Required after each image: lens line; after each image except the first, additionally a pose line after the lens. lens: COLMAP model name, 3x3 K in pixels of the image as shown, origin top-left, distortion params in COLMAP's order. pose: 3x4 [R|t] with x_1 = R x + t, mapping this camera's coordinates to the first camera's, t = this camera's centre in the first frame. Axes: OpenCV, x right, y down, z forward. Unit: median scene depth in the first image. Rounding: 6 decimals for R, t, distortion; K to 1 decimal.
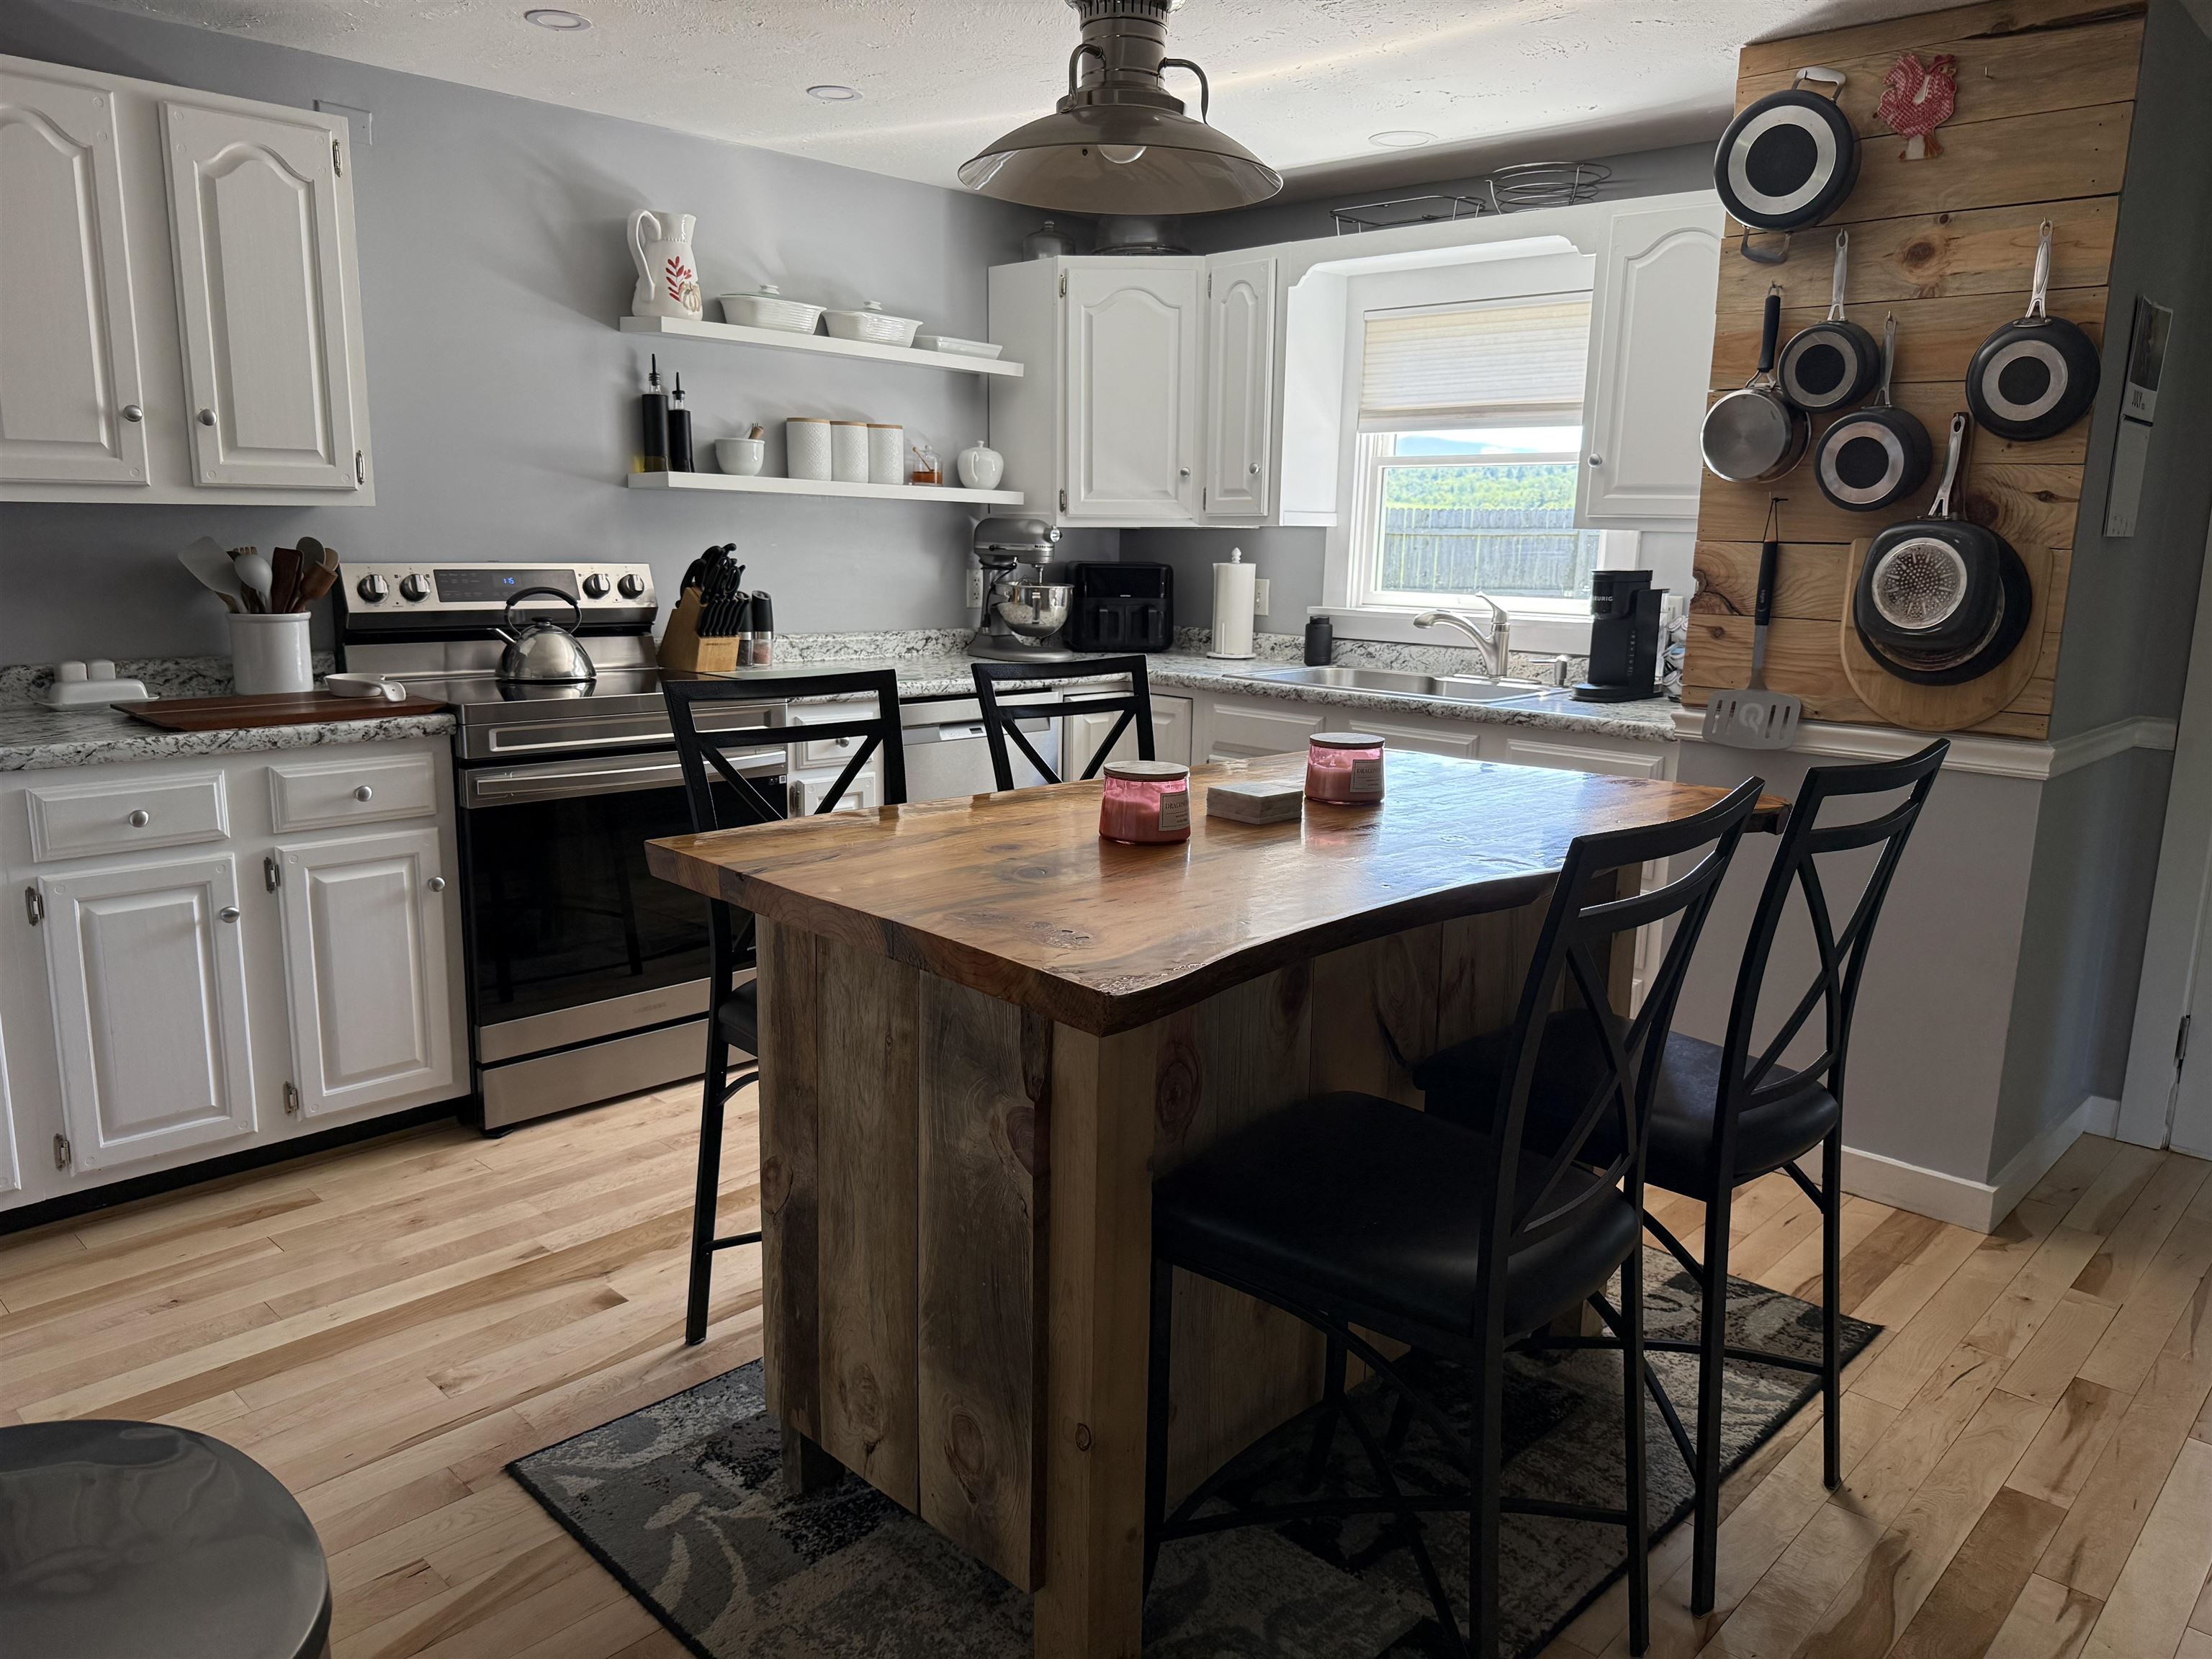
lens RADIAL K [[1545.1, 0, 1106.2], [0, 1545.1, 832.4], [0, 0, 1]] dist [0.002384, -0.000918]
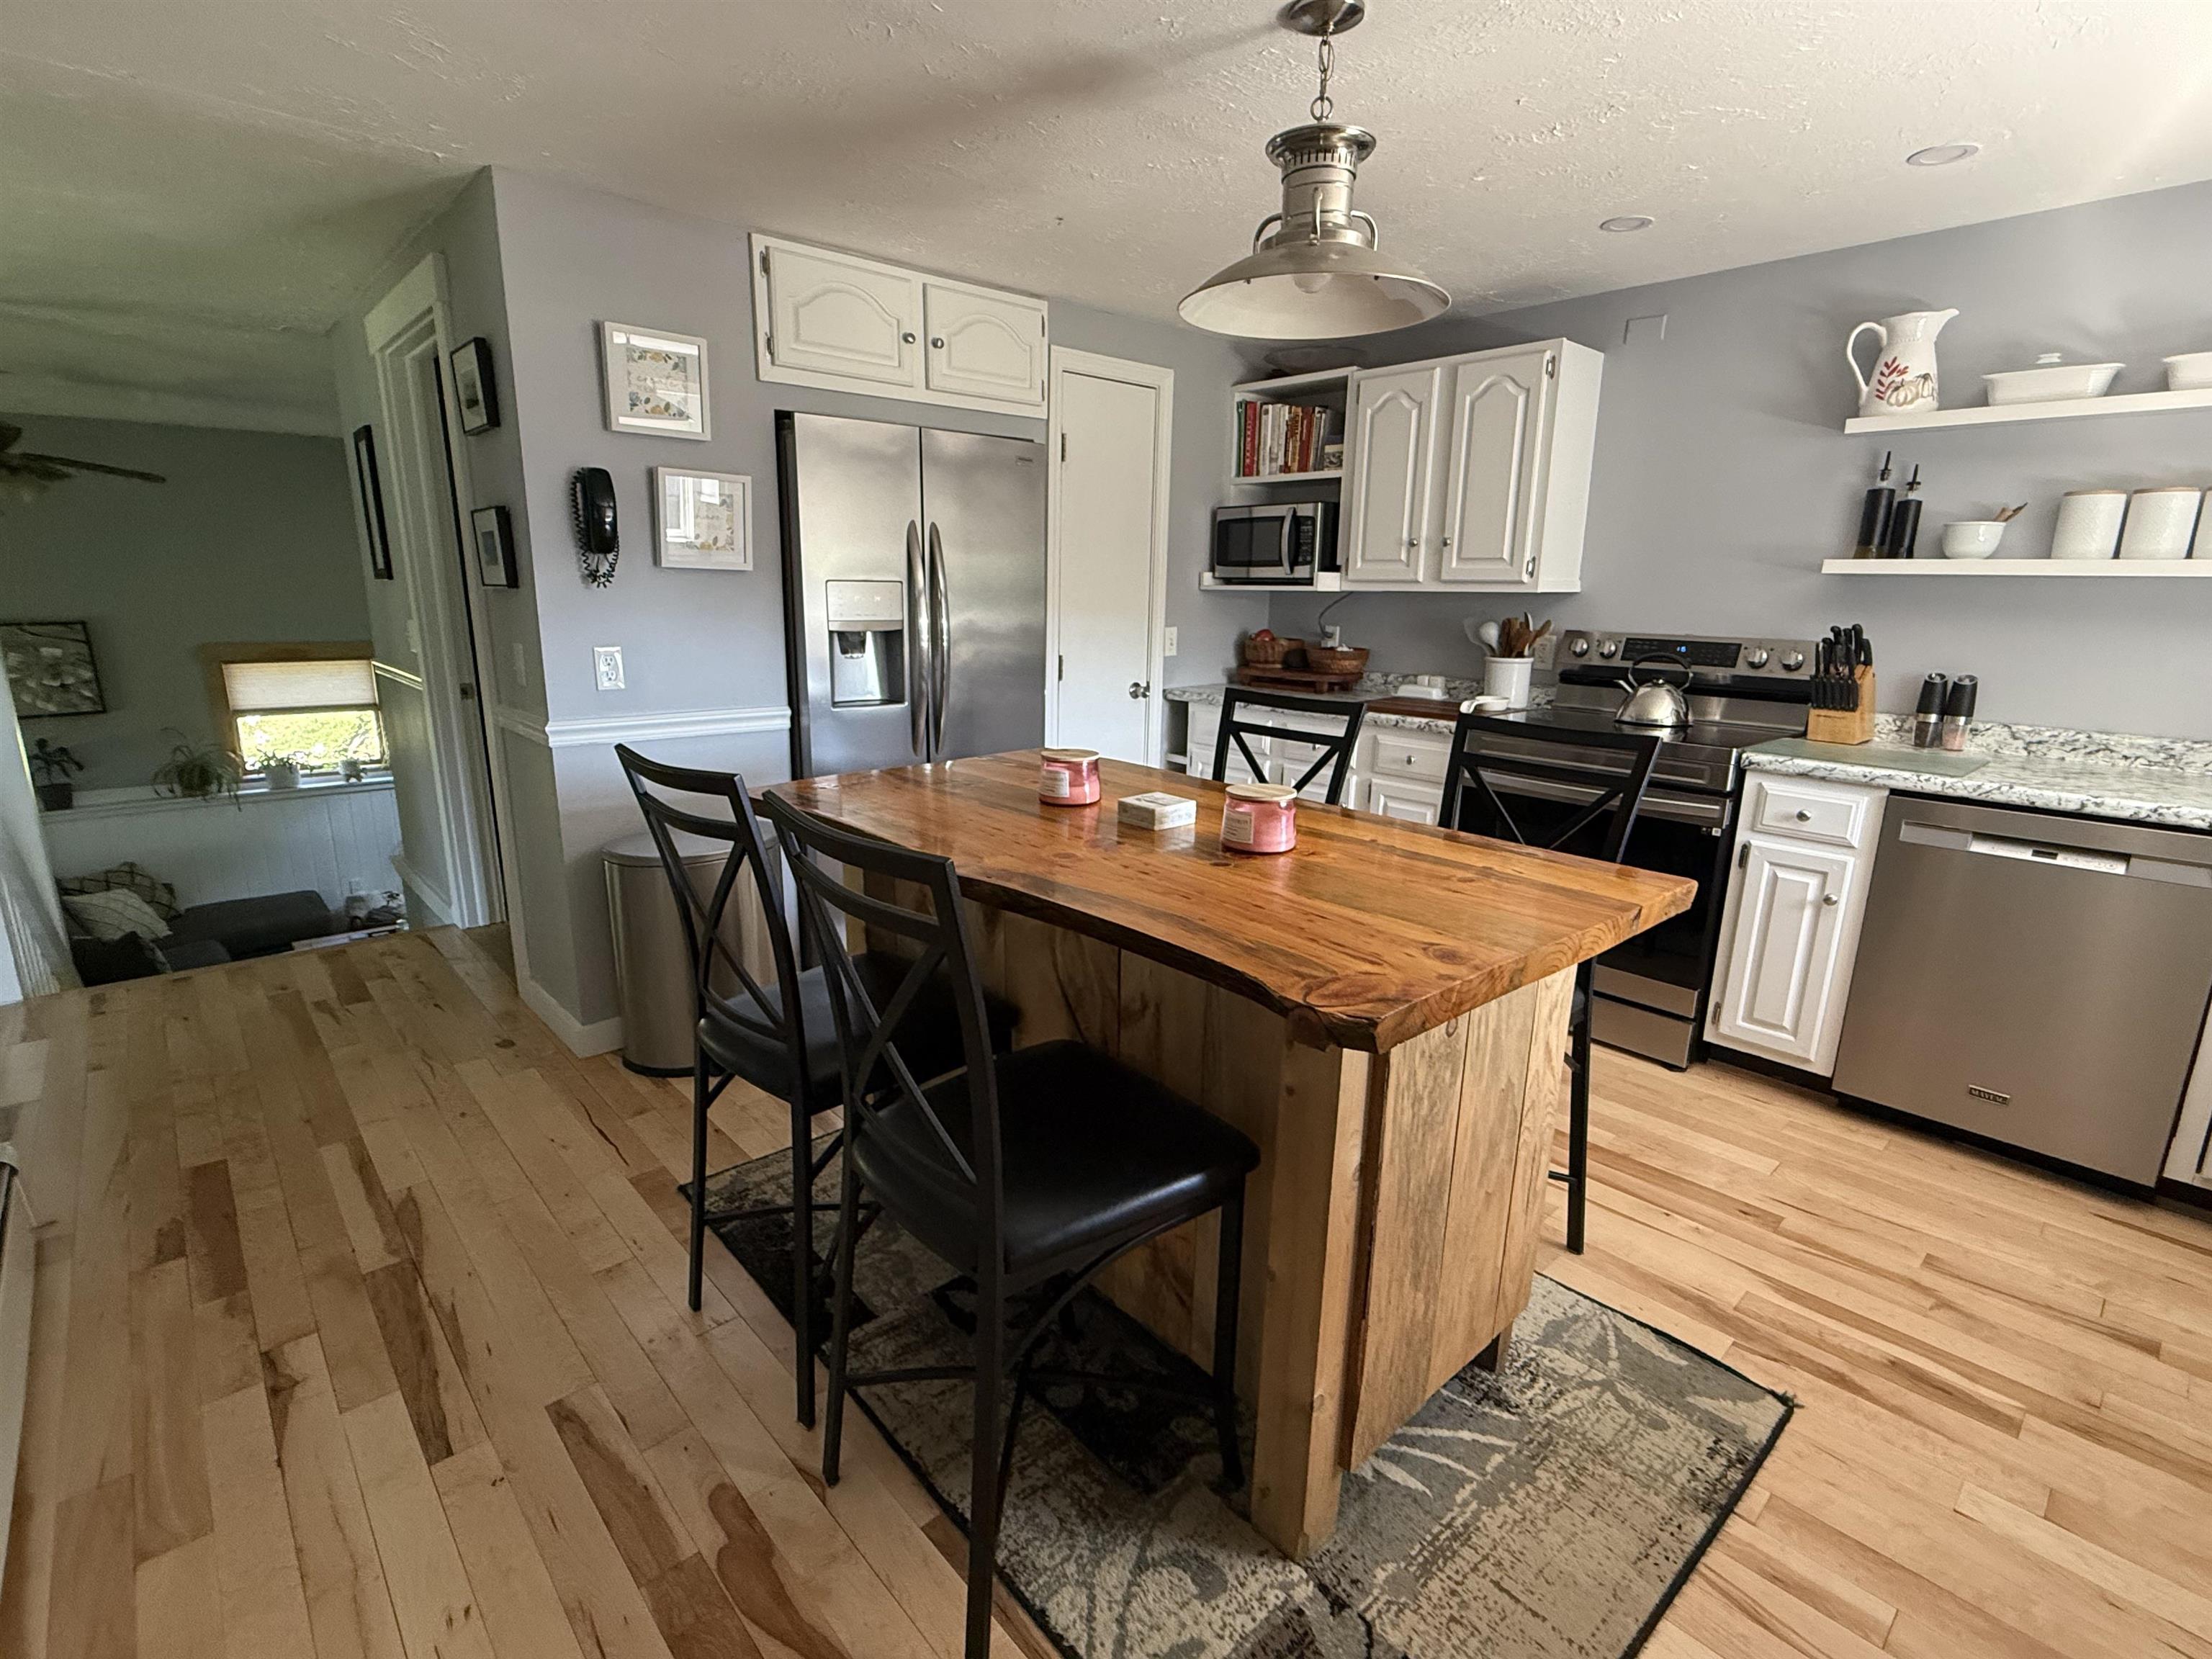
lens RADIAL K [[1048.2, 0, 1106.9], [0, 1048.2, 840.9], [0, 0, 1]] dist [-0.027773, -0.000223]
pose [[-0.064679, 0.211722, -0.975187, 0.583701], [-0.207053, 0.953119, 0.220664, -0.108365], [0.976189, 0.216188, -0.017809, 0.620915]]
